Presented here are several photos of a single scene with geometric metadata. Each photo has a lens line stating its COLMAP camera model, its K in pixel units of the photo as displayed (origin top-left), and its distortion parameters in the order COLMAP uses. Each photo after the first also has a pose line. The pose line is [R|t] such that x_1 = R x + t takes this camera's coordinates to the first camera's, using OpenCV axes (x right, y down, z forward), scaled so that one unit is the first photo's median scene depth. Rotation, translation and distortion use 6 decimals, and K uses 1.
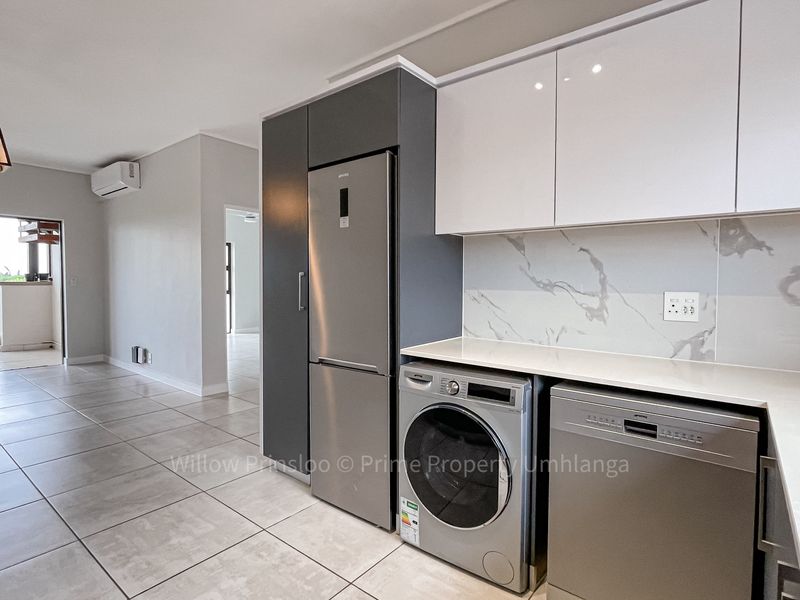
lens RADIAL K [[428.8, 0, 399.0], [0, 428.8, 293.8], [0, 0, 1]] dist [-0.001089, -0.001734]
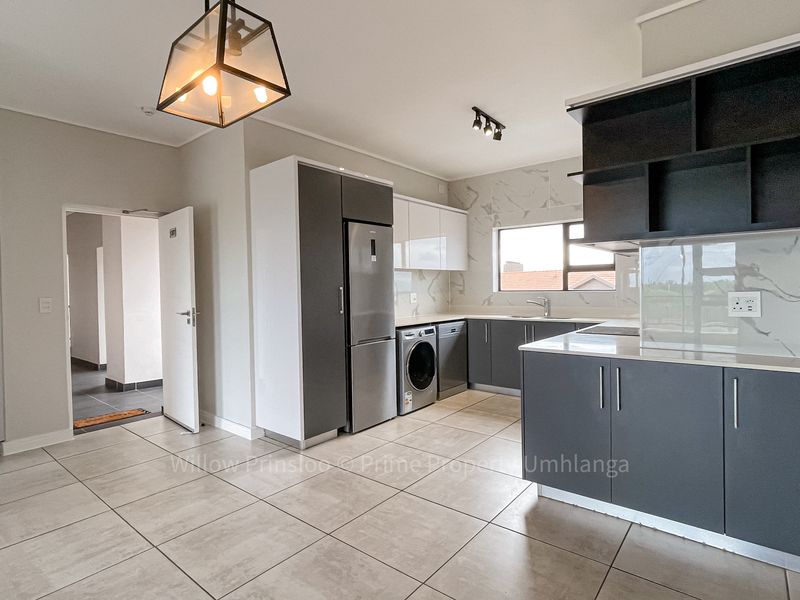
lens RADIAL K [[428.8, 0, 398.9], [0, 428.8, 293.5], [0, 0, 1]] dist [-0.001089, -0.001734]
pose [[0.011343, -0.018773, 0.999759, -2.053198], [0.052196, 0.998472, 0.018157, -0.054399], [-0.998572, 0.051977, 0.012306, 0.959156]]
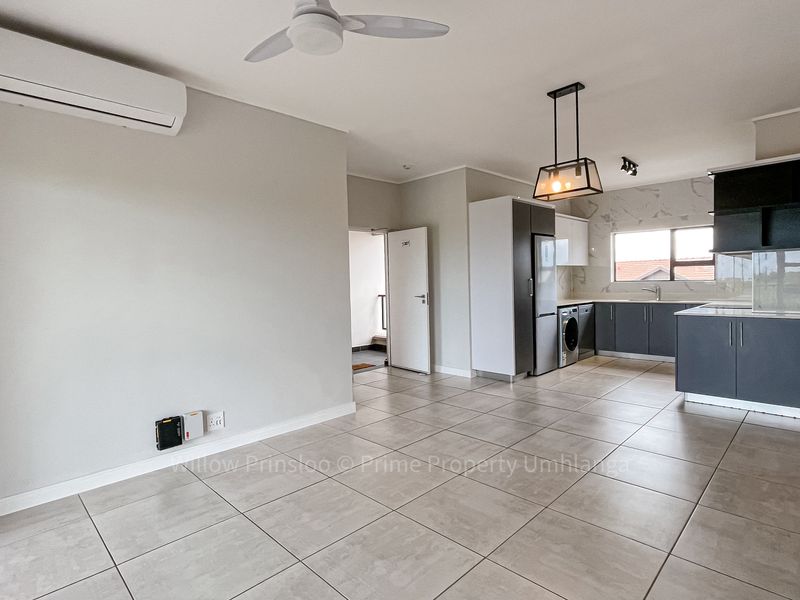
lens RADIAL K [[428.8, 0, 400.0], [0, 428.8, 293.2], [0, 0, 1]] dist [-0.001089, -0.001734]
pose [[0.110886, -0.035348, 0.993204, -3.061503], [0.057856, 0.997902, 0.029056, -0.095954], [-0.992148, 0.054241, 0.112699, 1.741898]]
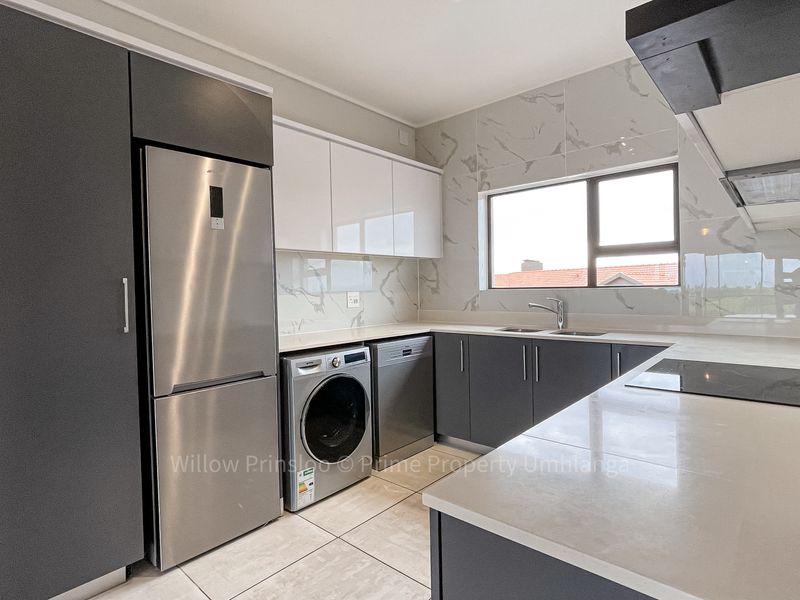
lens RADIAL K [[428.8, 0, 399.4], [0, 428.8, 292.9], [0, 0, 1]] dist [-0.001089, -0.001734]
pose [[0.055098, -0.015067, 0.998367, -1.108737], [0.056025, 0.998358, 0.011975, -0.010378], [-0.996908, 0.055274, 0.055852, 0.622110]]
